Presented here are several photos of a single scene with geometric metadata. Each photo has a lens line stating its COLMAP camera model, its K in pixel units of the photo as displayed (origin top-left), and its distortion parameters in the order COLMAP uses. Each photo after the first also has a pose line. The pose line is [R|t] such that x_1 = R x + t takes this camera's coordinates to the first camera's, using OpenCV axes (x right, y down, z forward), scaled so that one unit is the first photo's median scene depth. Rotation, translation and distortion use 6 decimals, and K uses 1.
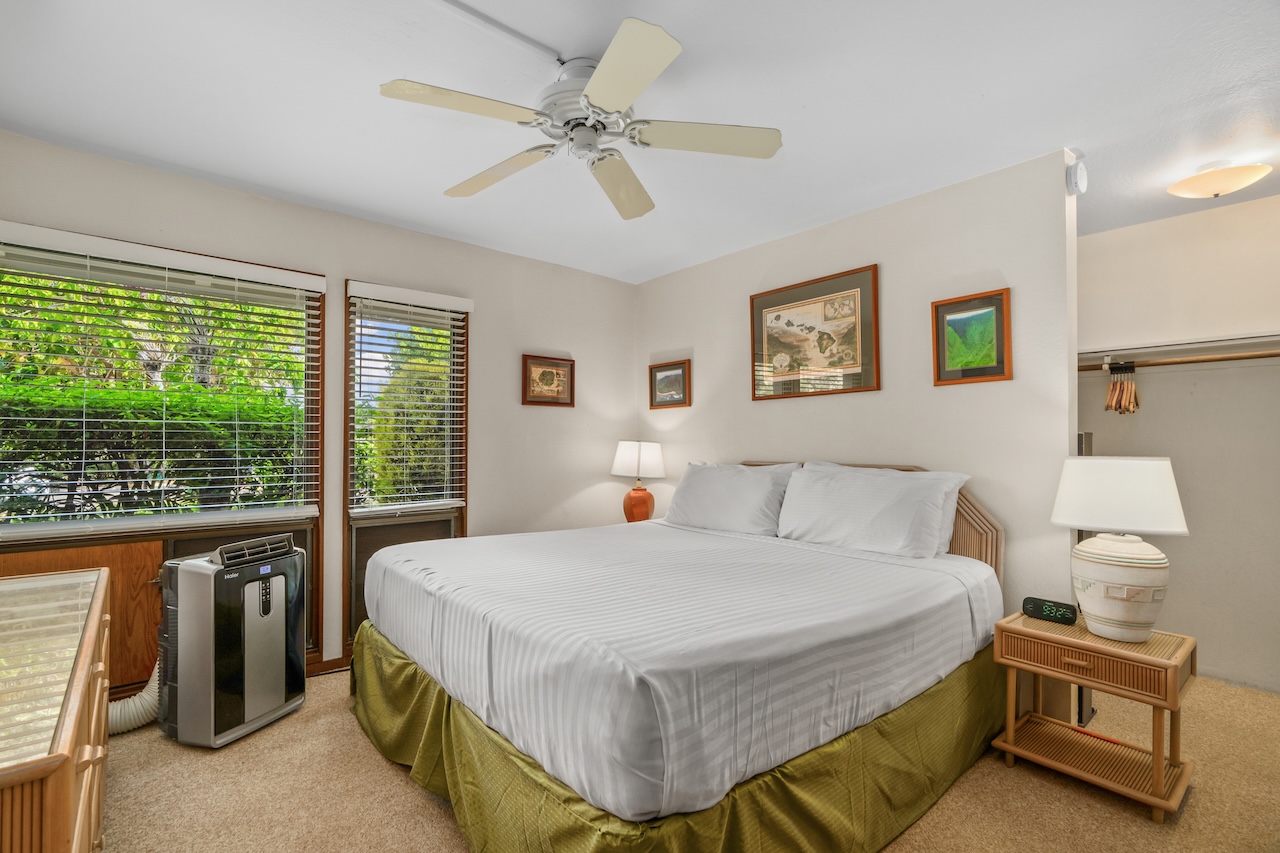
lens RADIAL K [[588.5, 0, 633.3], [0, 588.5, 441.5], [0, 0, 1]] dist [-0.002982, 0.001222]
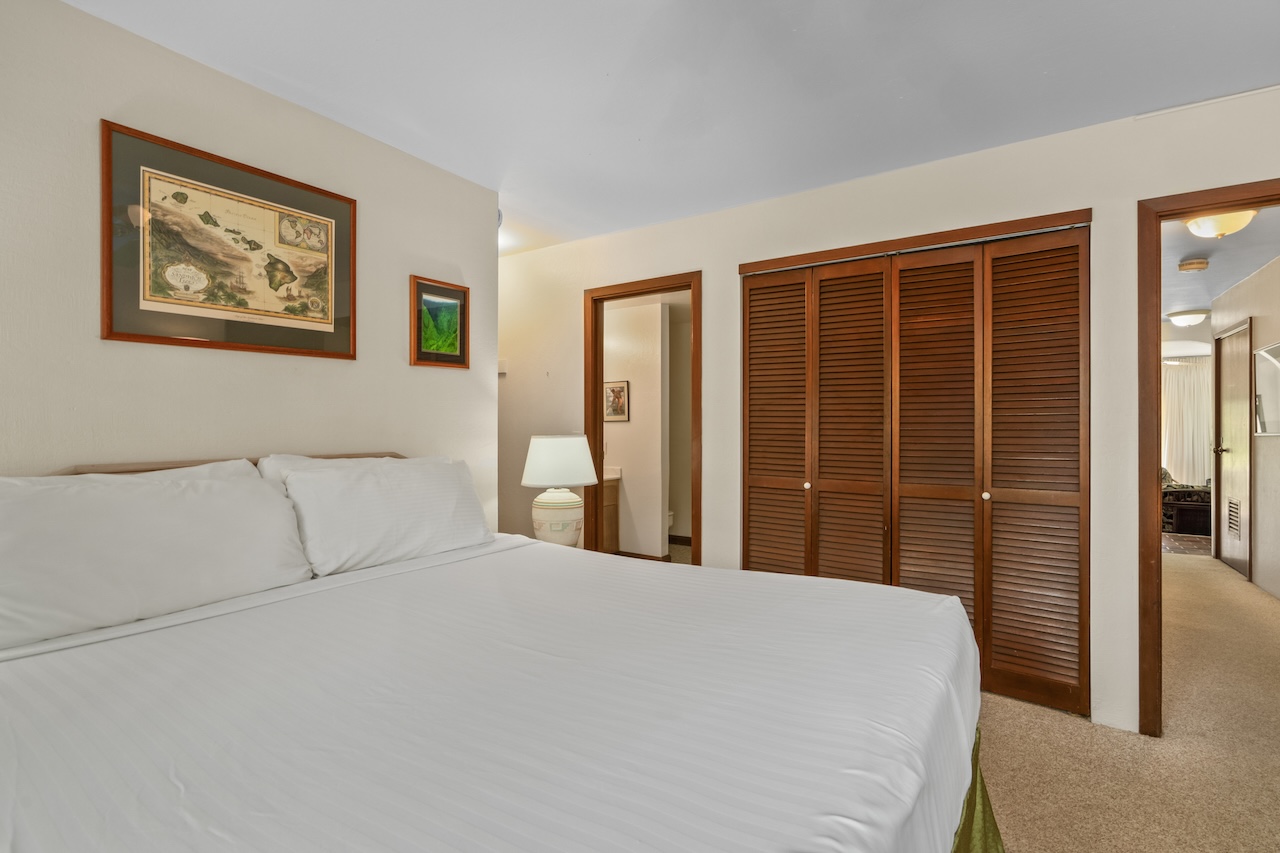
lens RADIAL K [[584.6, 0, 643.8], [0, 584.6, 426.0], [0, 0, 1]] dist [-0.000437, 0.000257]
pose [[-0.281997, -0.003788, 0.959408, -0.429446], [-0.000082, 0.999992, 0.003924, -0.000538], [-0.959415, 0.001028, -0.281995, 0.802065]]
